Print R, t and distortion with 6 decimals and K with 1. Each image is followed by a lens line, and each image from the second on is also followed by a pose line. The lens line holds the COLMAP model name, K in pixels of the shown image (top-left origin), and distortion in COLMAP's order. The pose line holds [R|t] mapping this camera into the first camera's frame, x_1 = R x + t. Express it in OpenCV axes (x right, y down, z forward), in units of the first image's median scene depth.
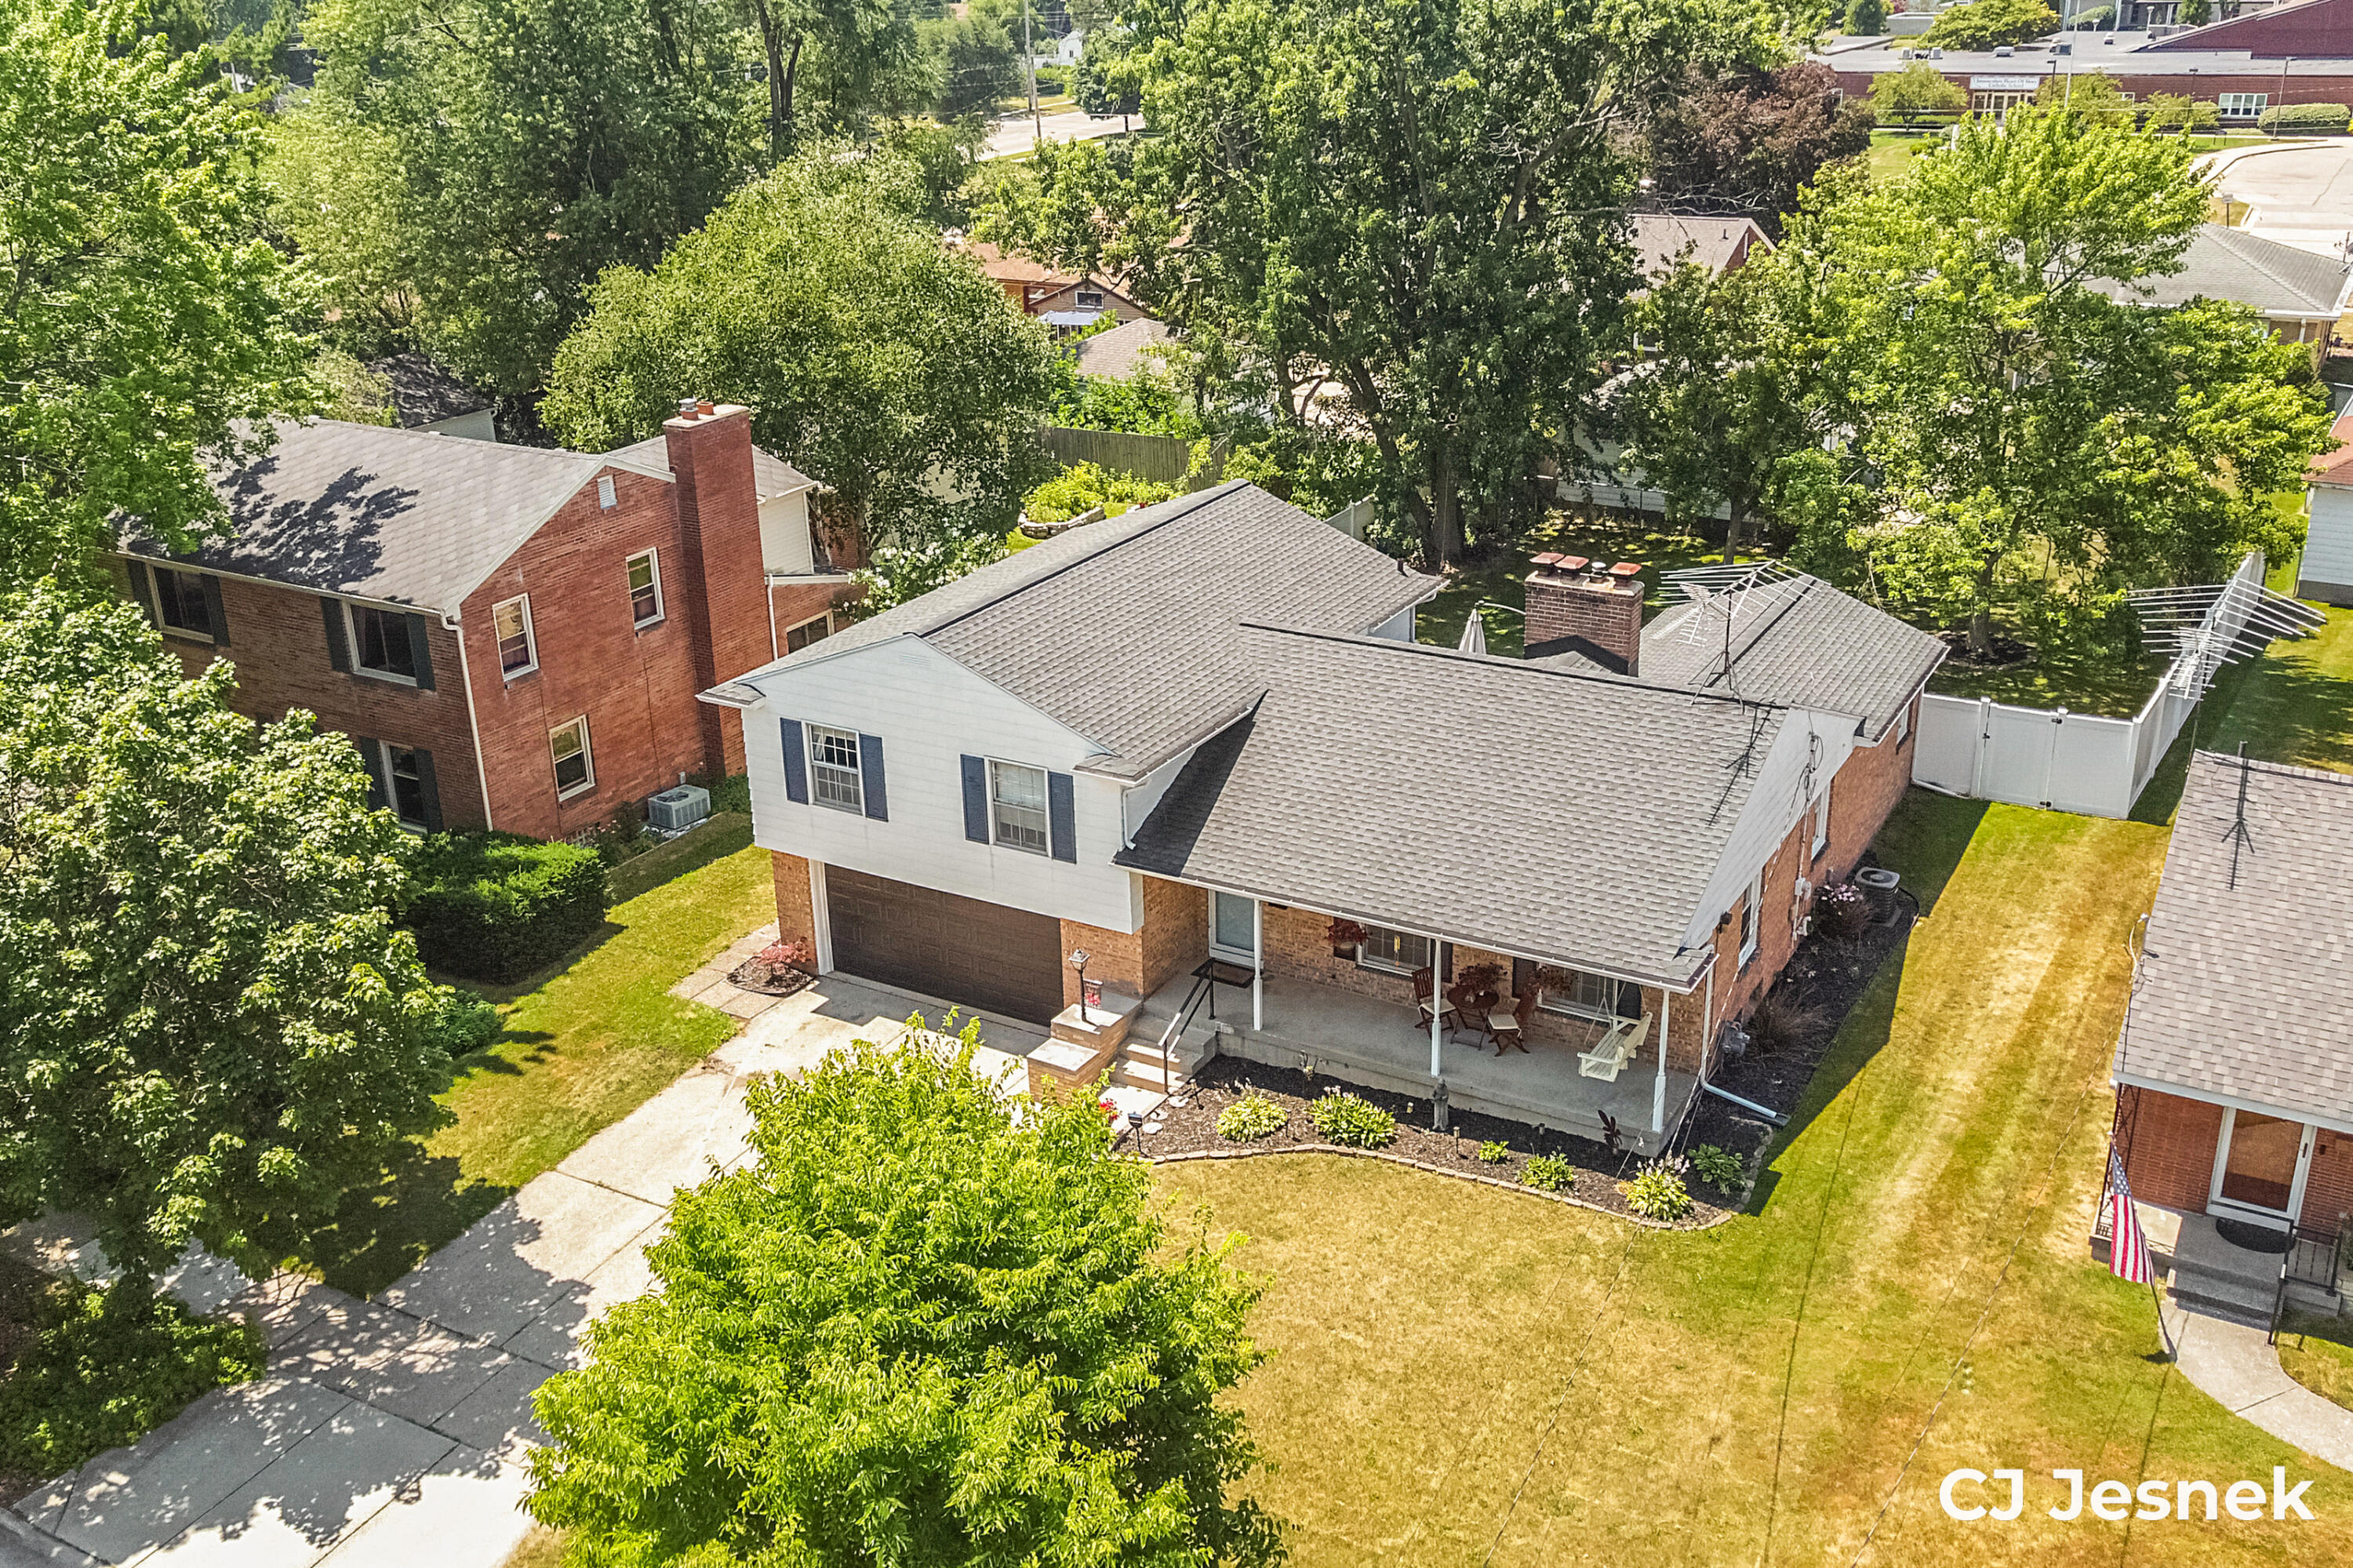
lens RADIAL K [[2160.1, 0, 1215.7], [0, 2160.1, 784.5], [0, 0, 1]] dist [0.013026, 0.023682]
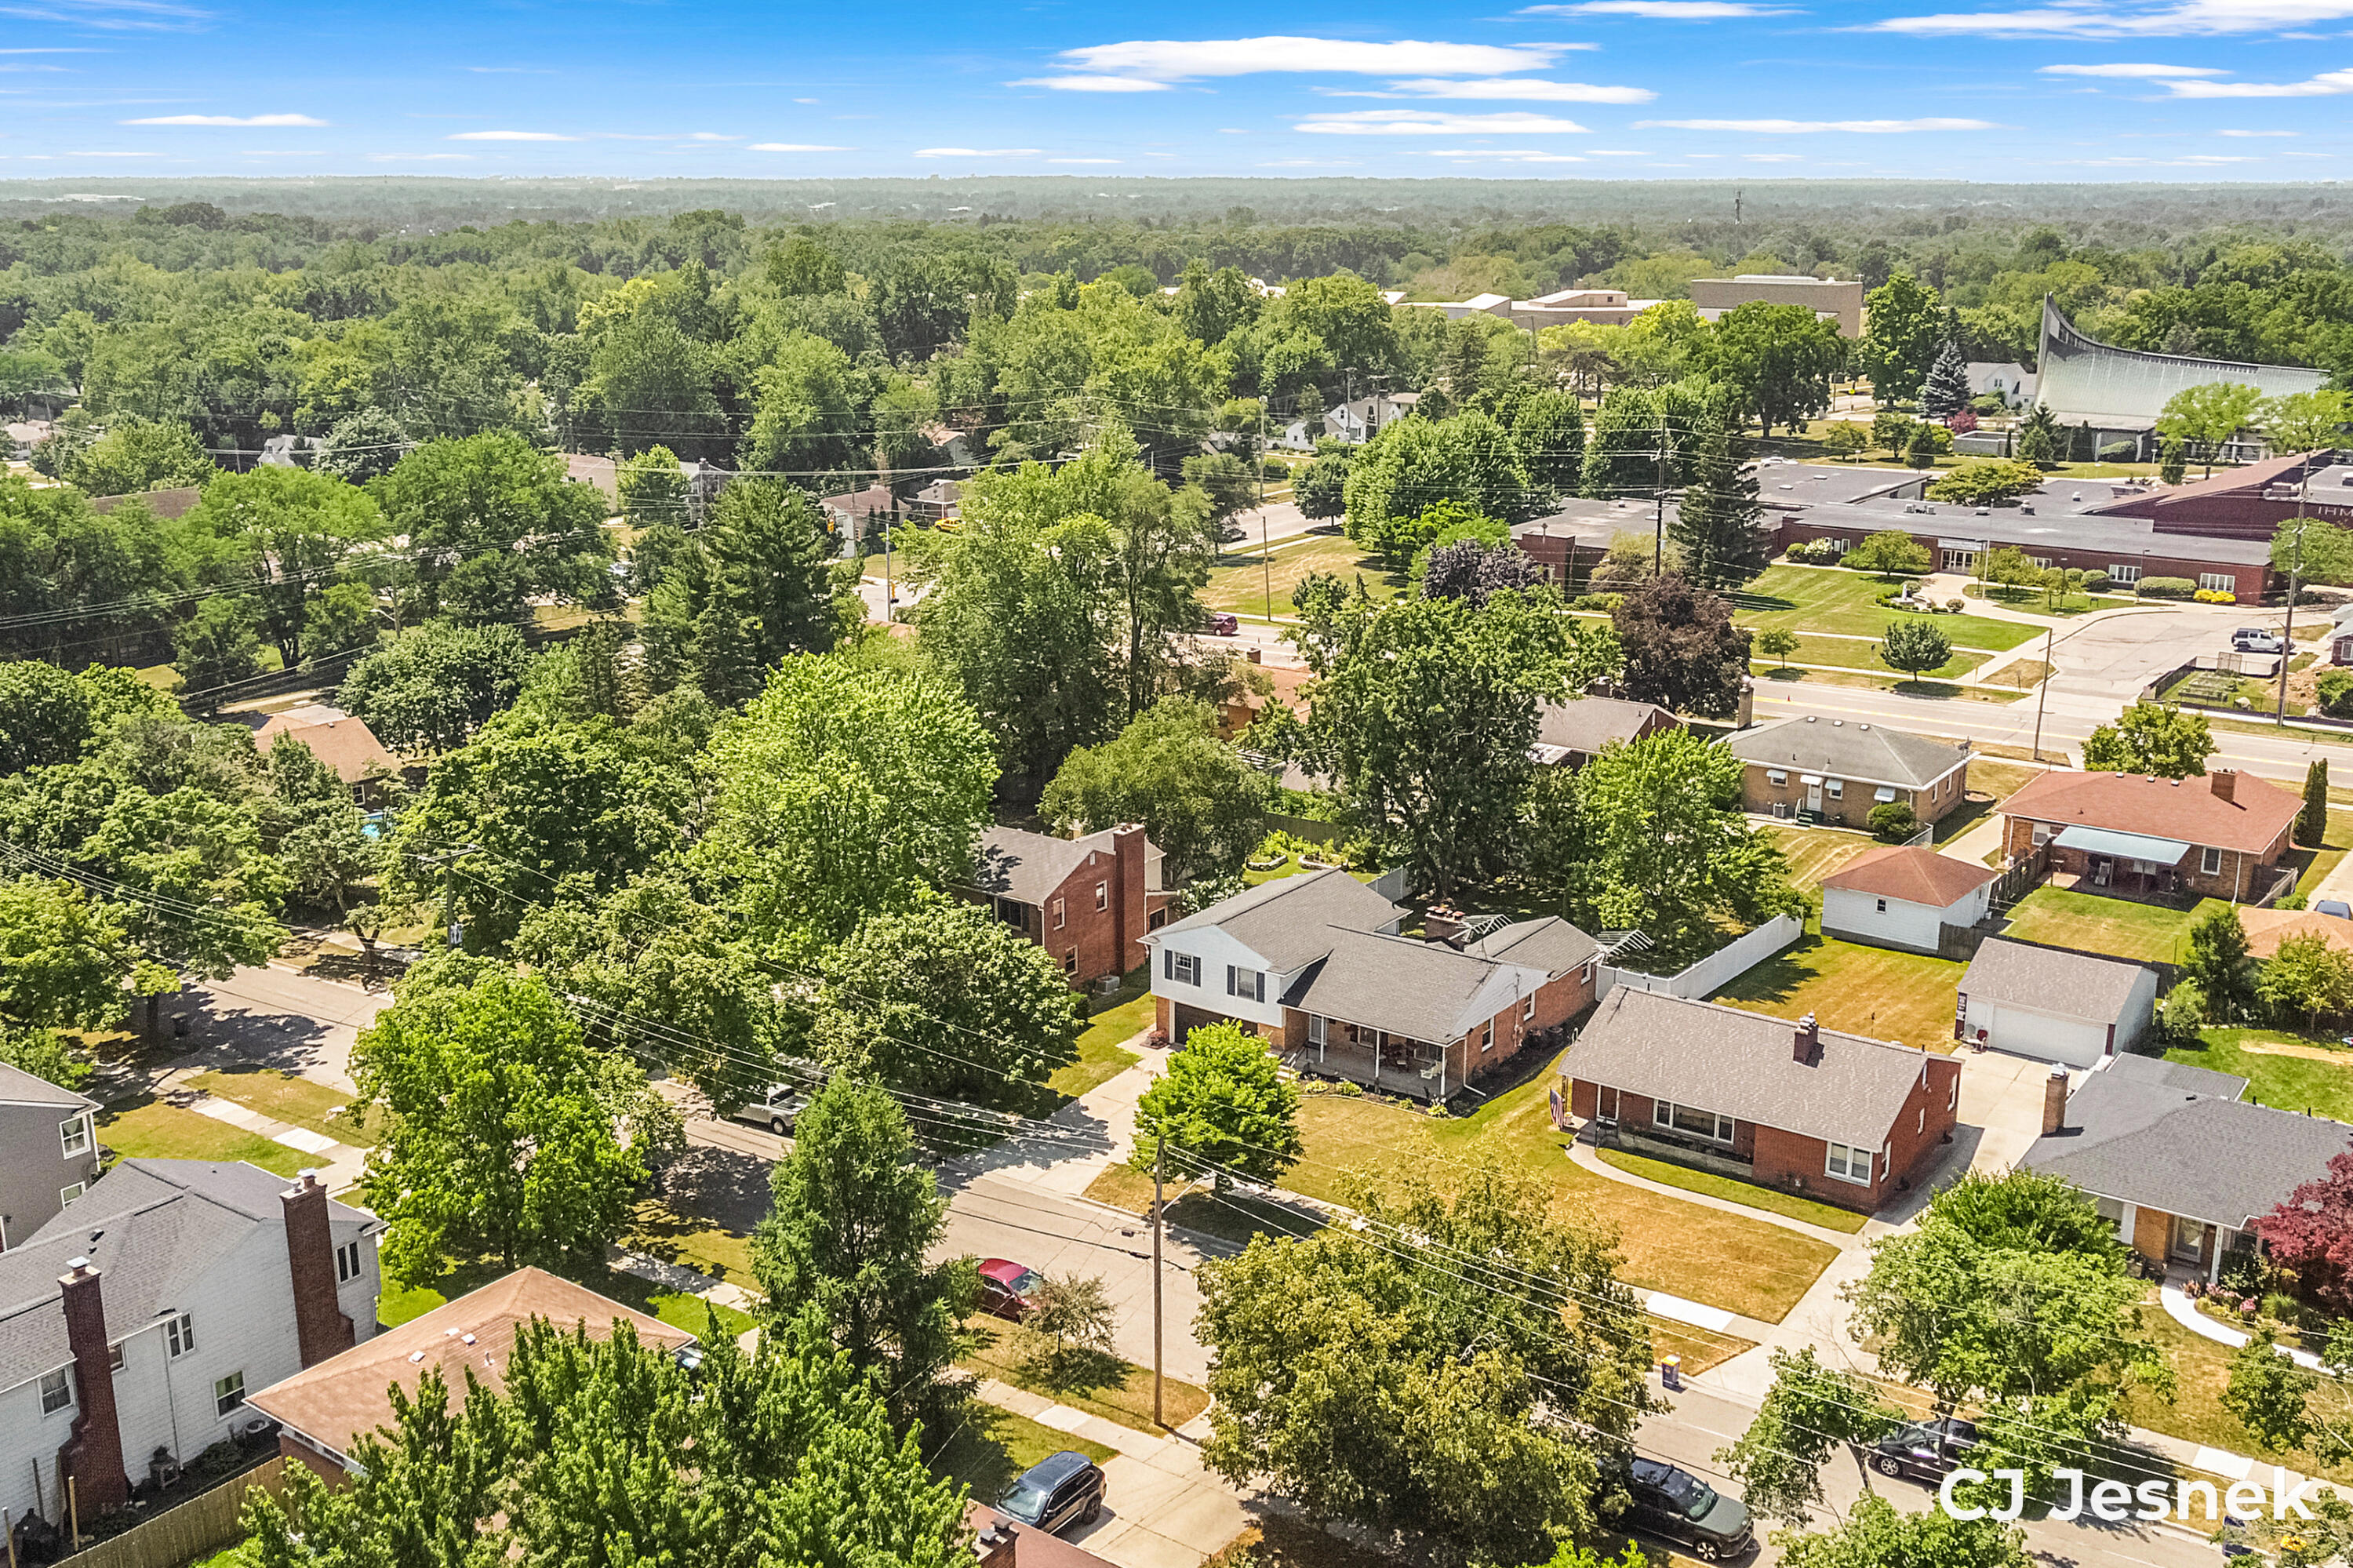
lens RADIAL K [[2314.2, 0, 1217.2], [0, 2314.2, 786.6], [0, 0, 1]] dist [0.008549, 0.011547]
pose [[0.994604, 0.047928, -0.092006, 0.143689], [-0.058044, 0.992166, -0.110620, 0.092827], [0.085983, 0.115364, 0.989595, -2.105097]]
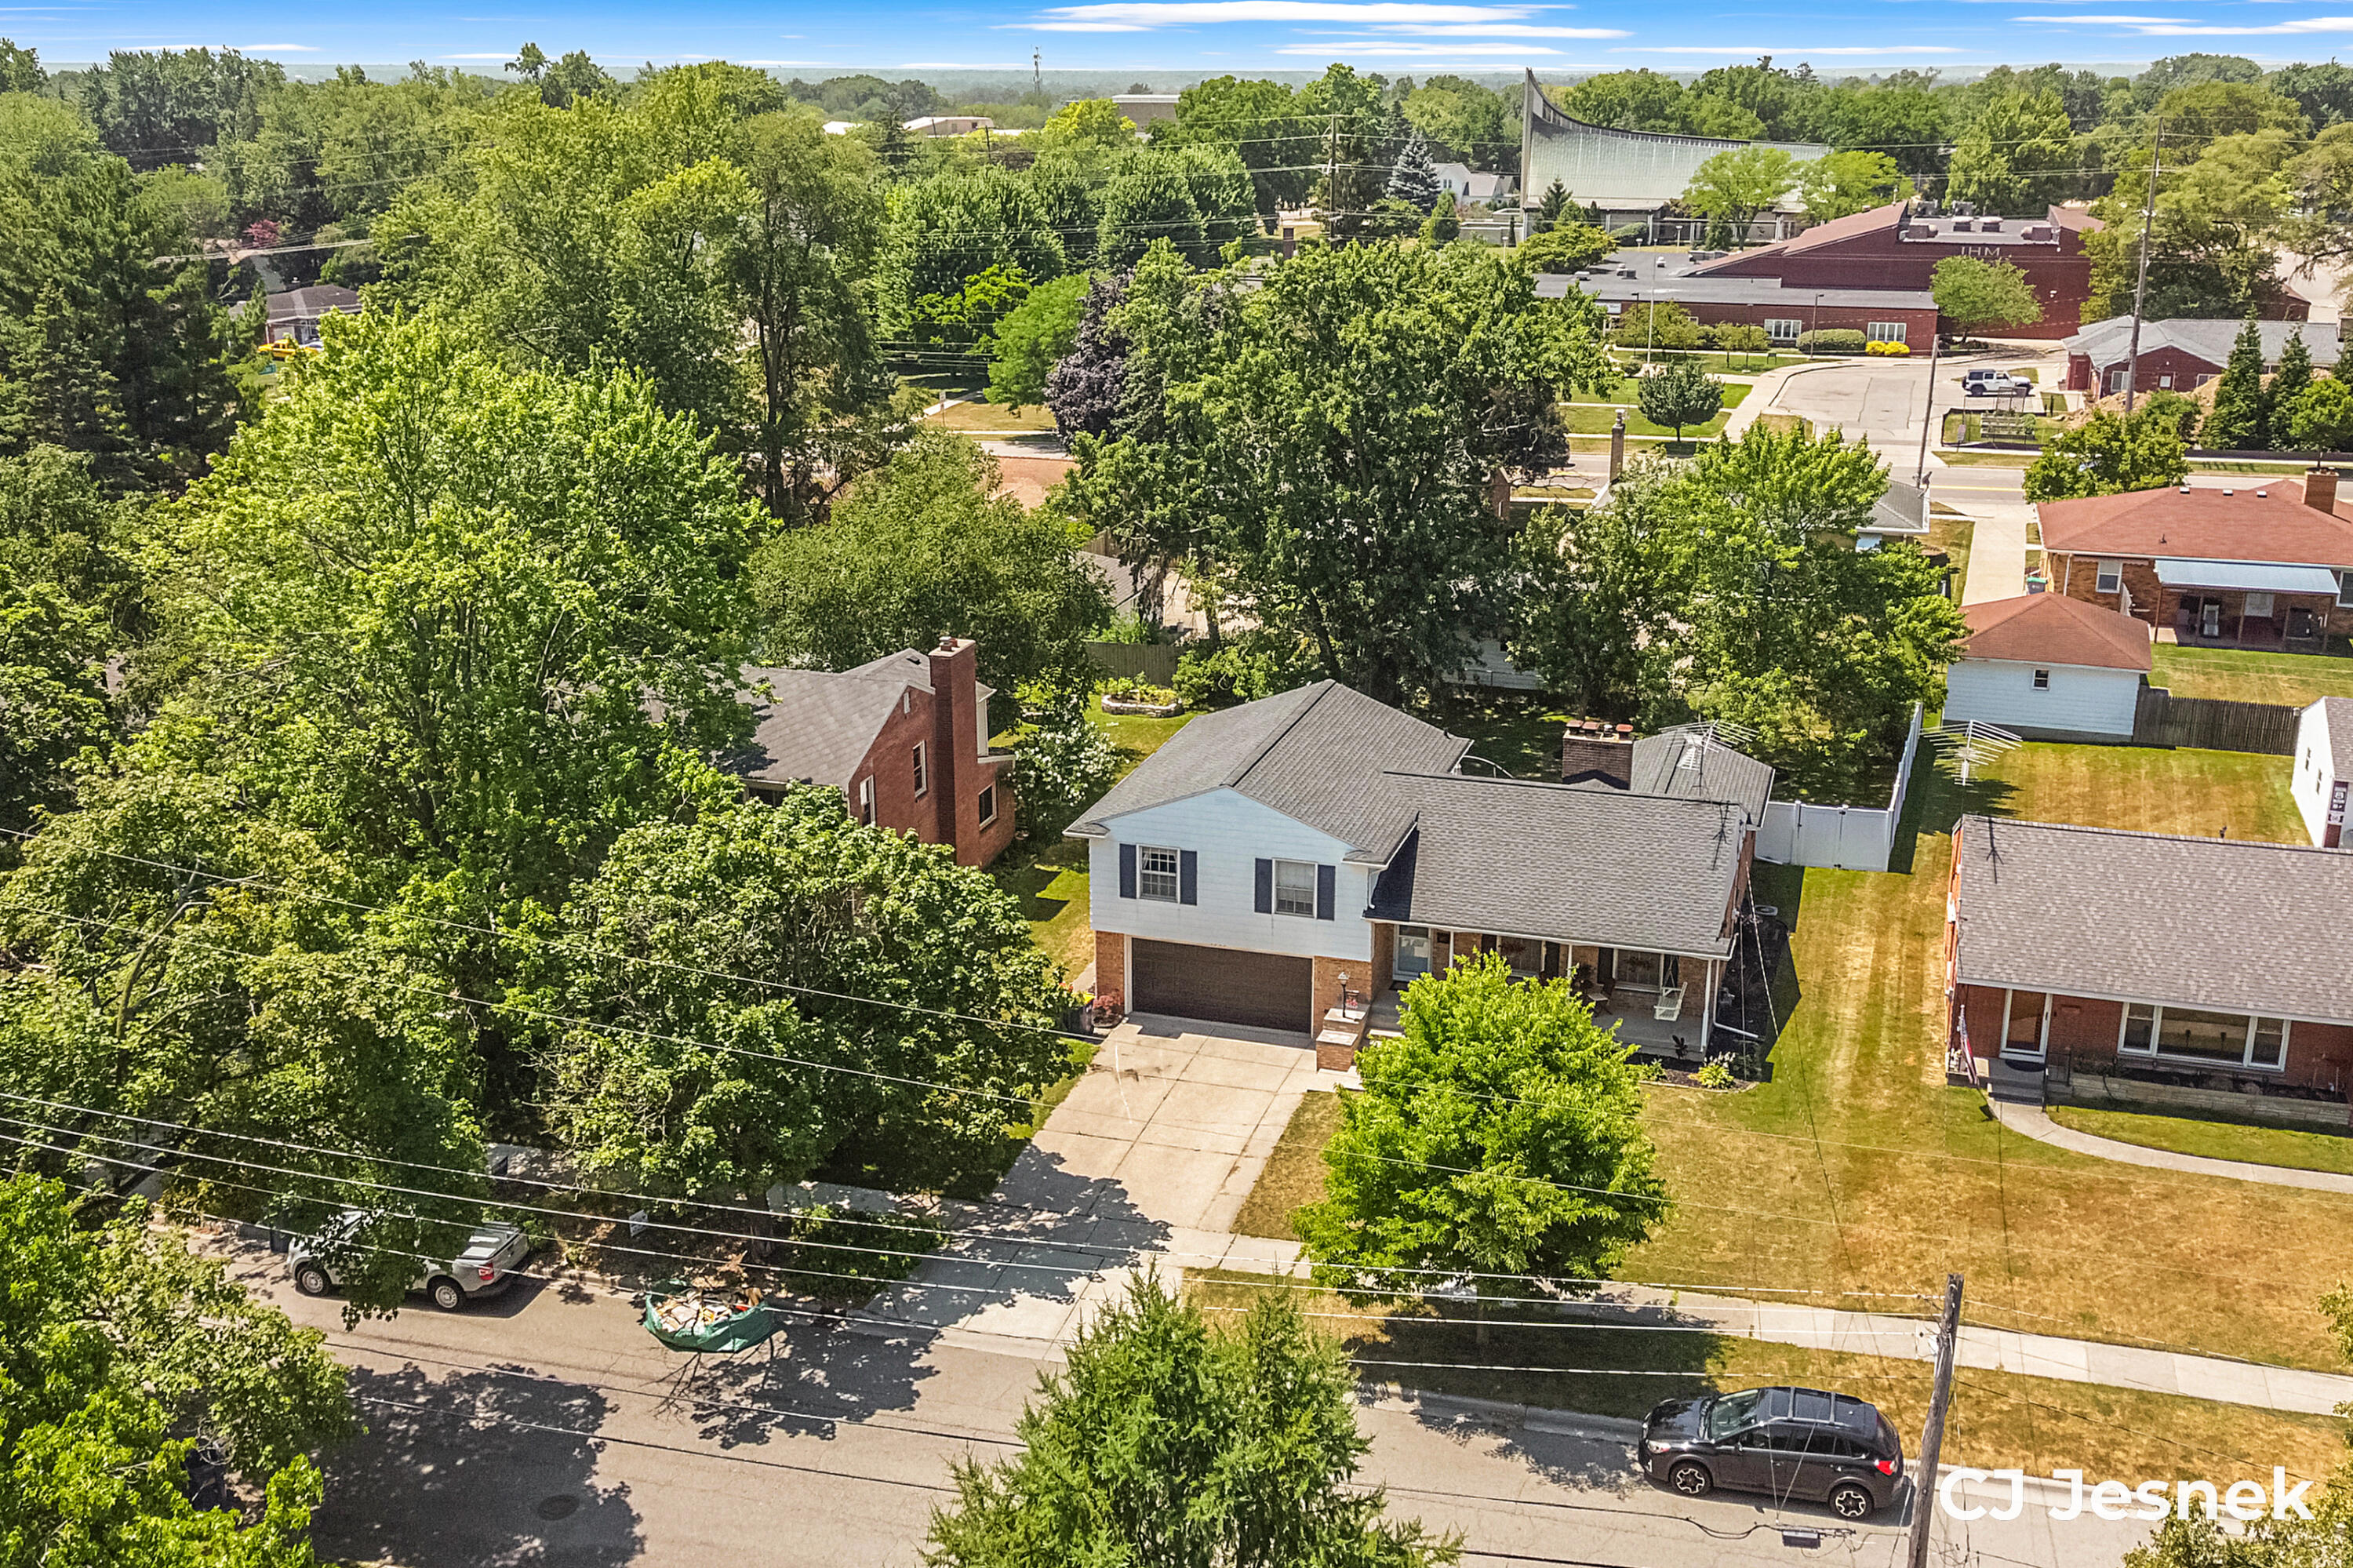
lens RADIAL K [[2314.2, 0, 1217.2], [0, 2314.2, 786.6], [0, 0, 1]] dist [0.008549, 0.011547]
pose [[0.975379, -0.044786, 0.215939, -0.499417], [0.061757, 0.995455, -0.072492, 0.054585], [-0.211711, 0.084042, 0.973712, -0.660232]]
